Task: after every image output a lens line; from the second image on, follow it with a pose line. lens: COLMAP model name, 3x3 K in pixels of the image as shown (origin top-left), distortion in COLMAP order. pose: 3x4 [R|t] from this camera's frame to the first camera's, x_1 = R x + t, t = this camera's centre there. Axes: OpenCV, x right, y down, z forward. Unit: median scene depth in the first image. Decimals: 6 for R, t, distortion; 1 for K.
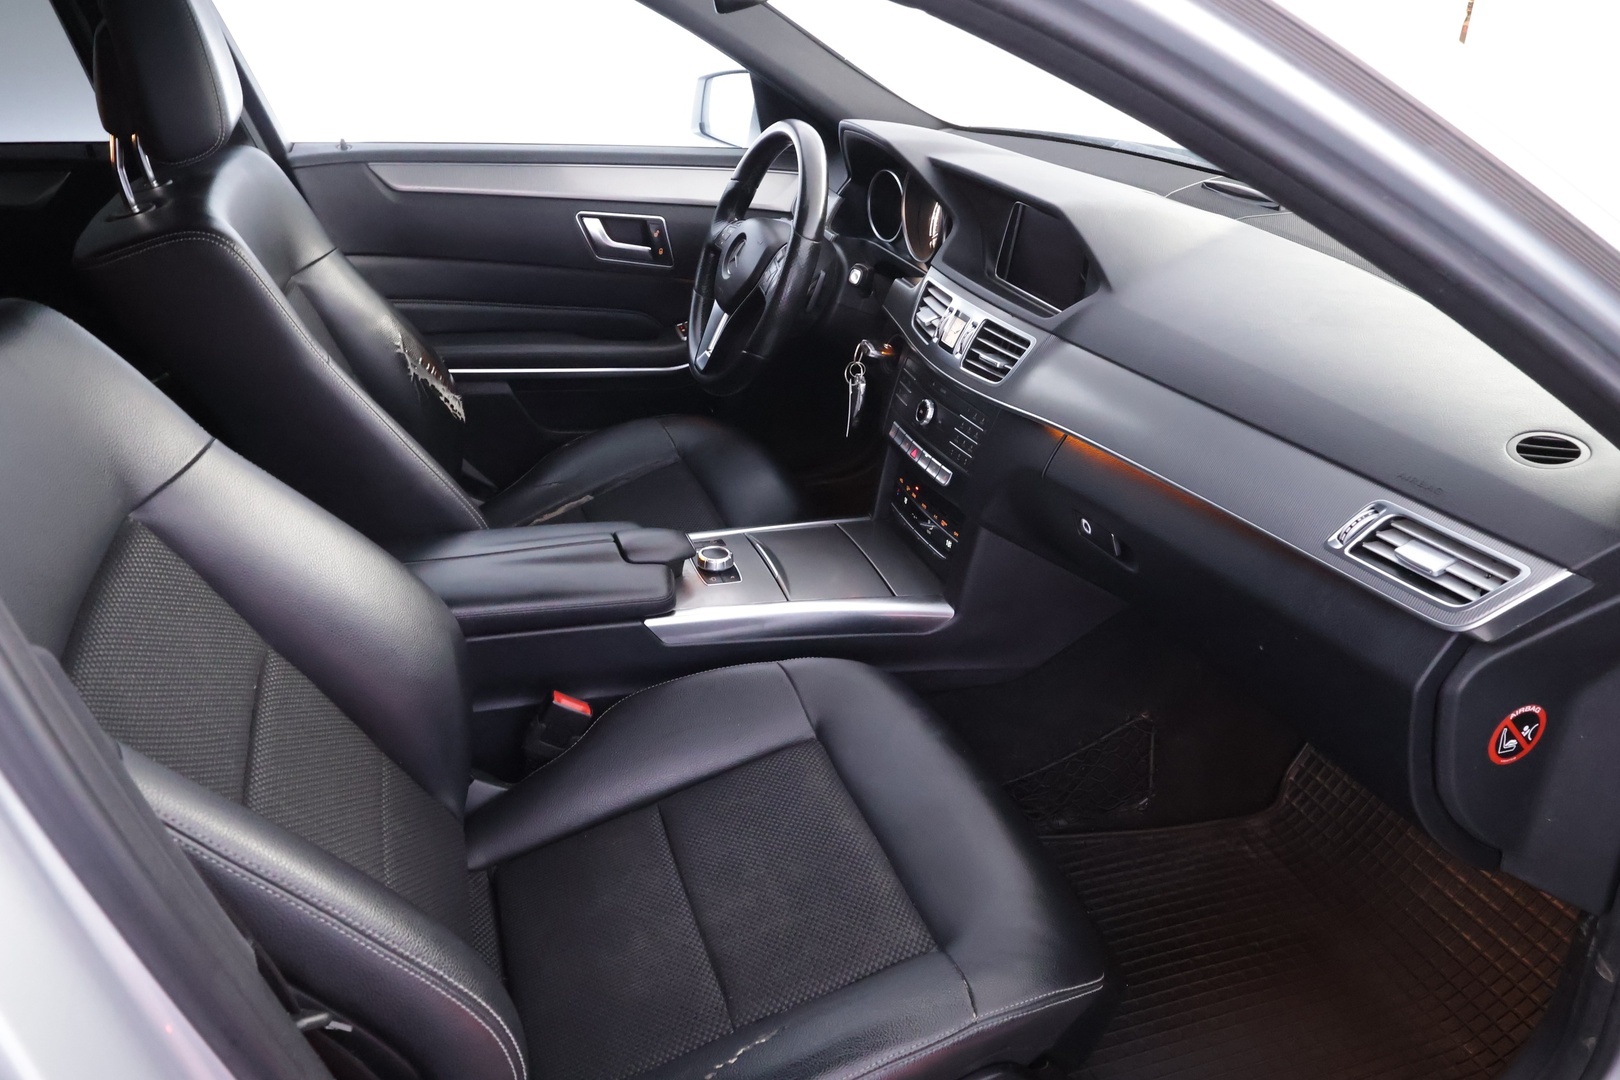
lens RADIAL K [[1182.6, 0, 806.4], [0, 1182.6, 538.6], [0, 0, 1]] dist [-0.003458, 0.013960]
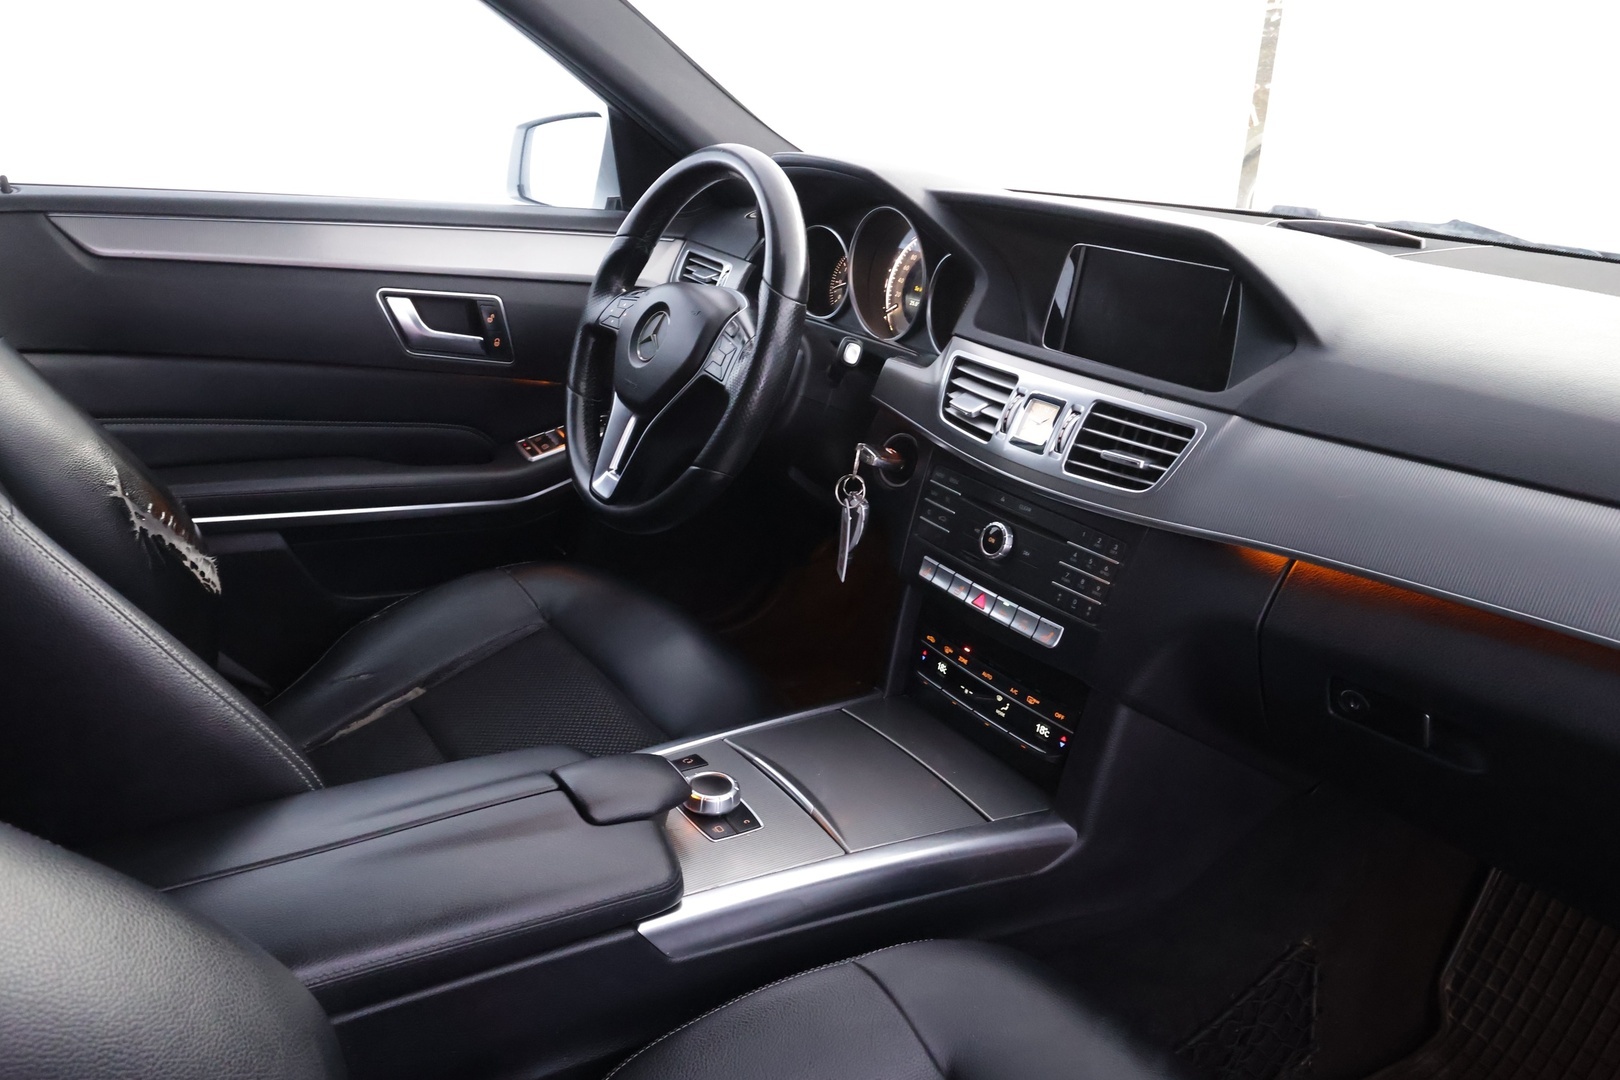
lens RADIAL K [[1182.6, 0, 809.5], [0, 1182.6, 534.4], [0, 0, 1]] dist [-0.003458, 0.013960]
pose [[0.967496, -0.060778, 0.245476, -0.156478], [0.085897, 0.991959, -0.092944, -0.051224], [-0.237853, 0.111009, 0.964937, 0.332334]]
